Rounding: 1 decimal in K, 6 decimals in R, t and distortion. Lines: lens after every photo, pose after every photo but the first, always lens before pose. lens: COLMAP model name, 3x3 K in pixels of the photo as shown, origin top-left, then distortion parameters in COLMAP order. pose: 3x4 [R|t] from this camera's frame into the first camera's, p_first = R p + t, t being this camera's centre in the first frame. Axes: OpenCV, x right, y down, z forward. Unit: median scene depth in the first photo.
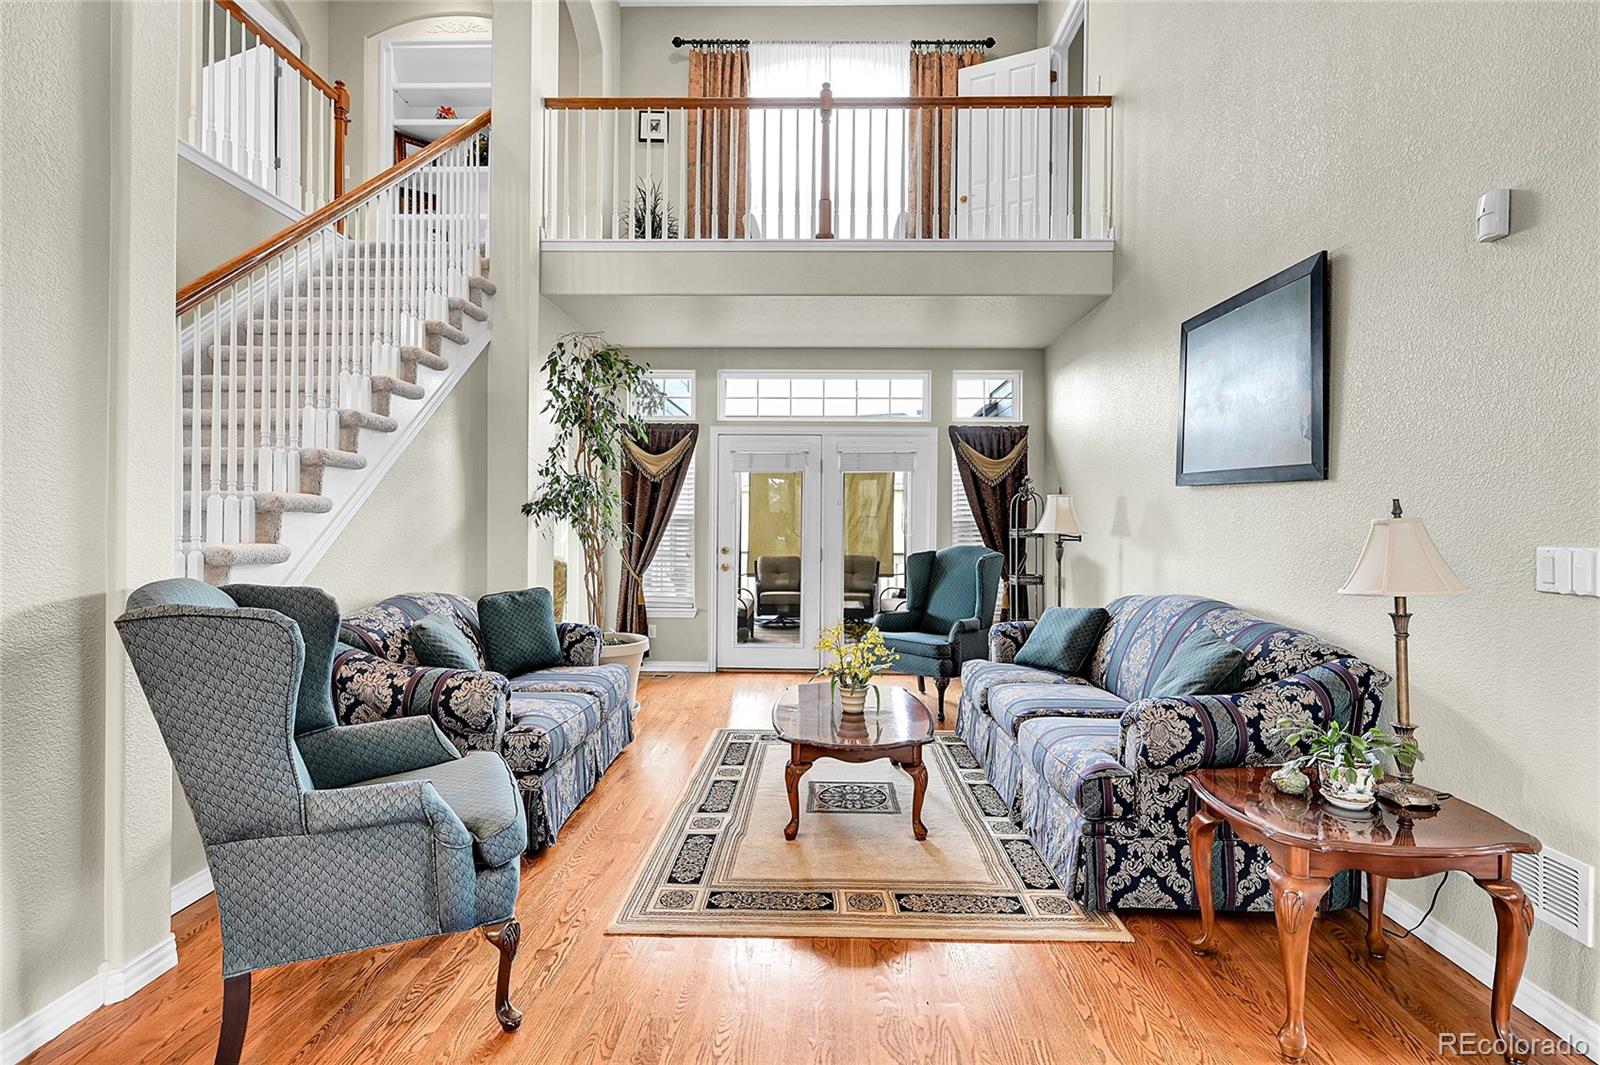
lens RADIAL K [[722.4, 0, 798.2], [0, 722.4, 526.8], [0, 0, 1]] dist [-0.000440, 0.000150]
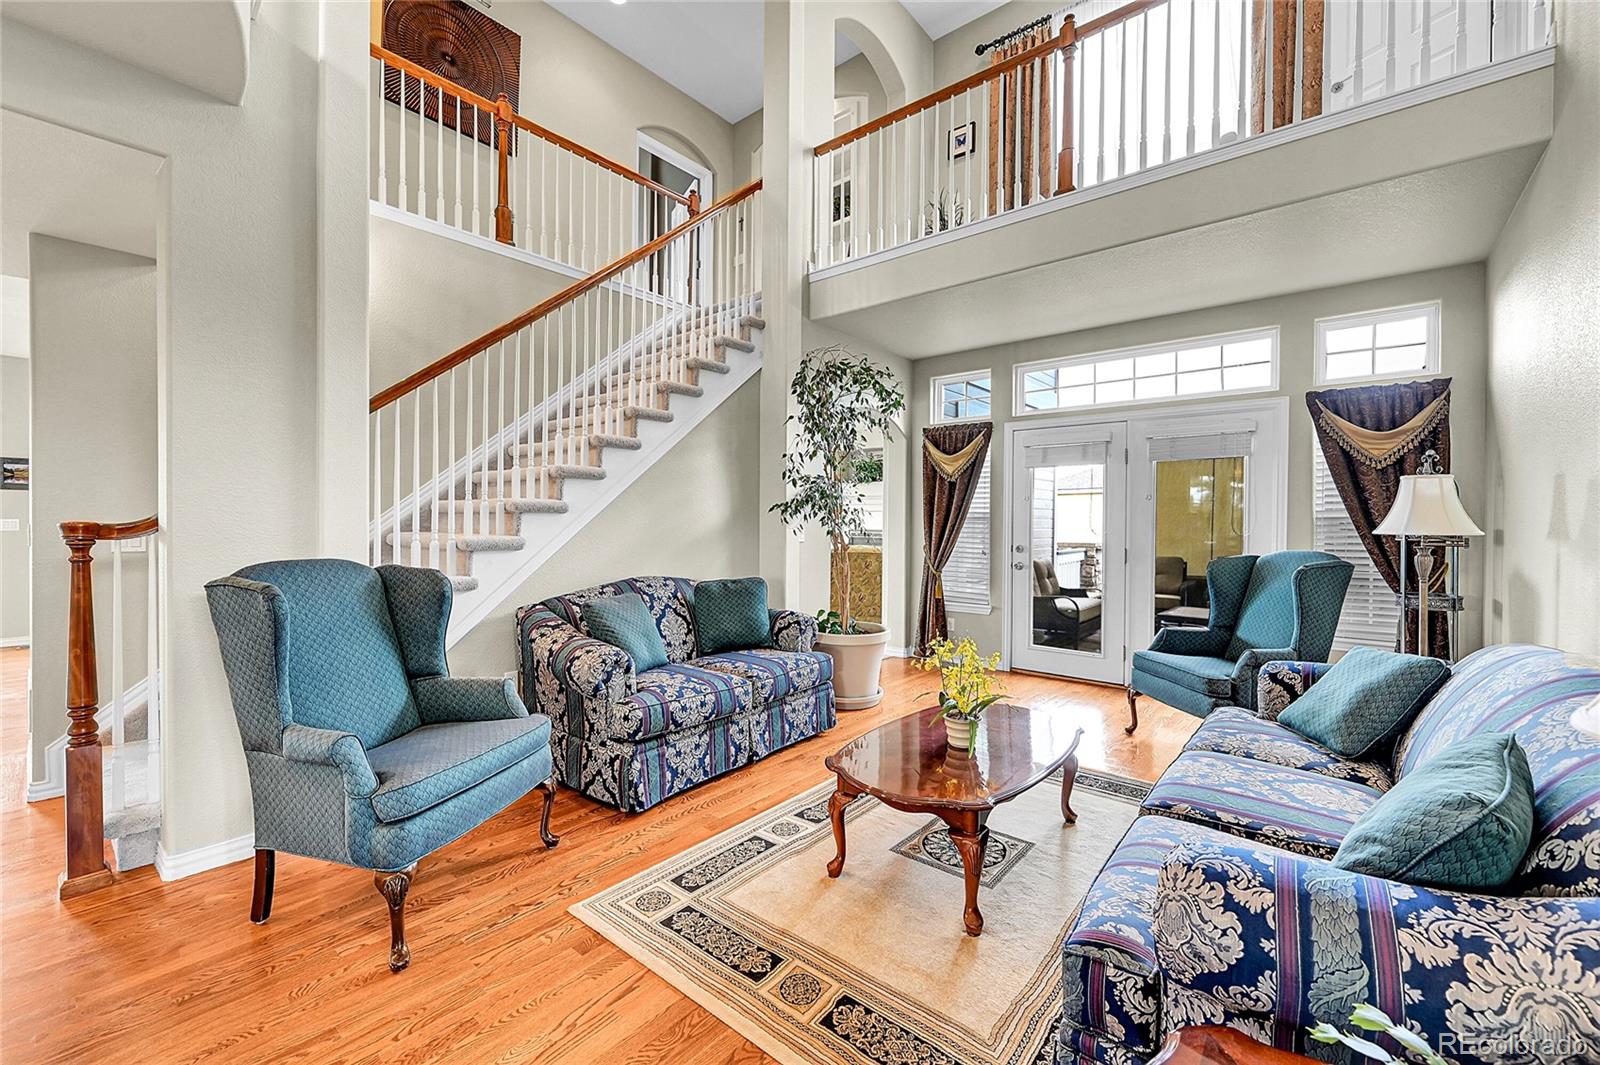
lens RADIAL K [[626.0, 0, 798.6], [0, 626.0, 527.5], [0, 0, 1]] dist [-0.002441, 0.000404]
pose [[0.803765, 0.003477, -0.594937, 0.225734], [-0.001059, 0.999990, 0.004413, 0.000764], [0.594946, -0.002917, 0.803760, 0.197178]]
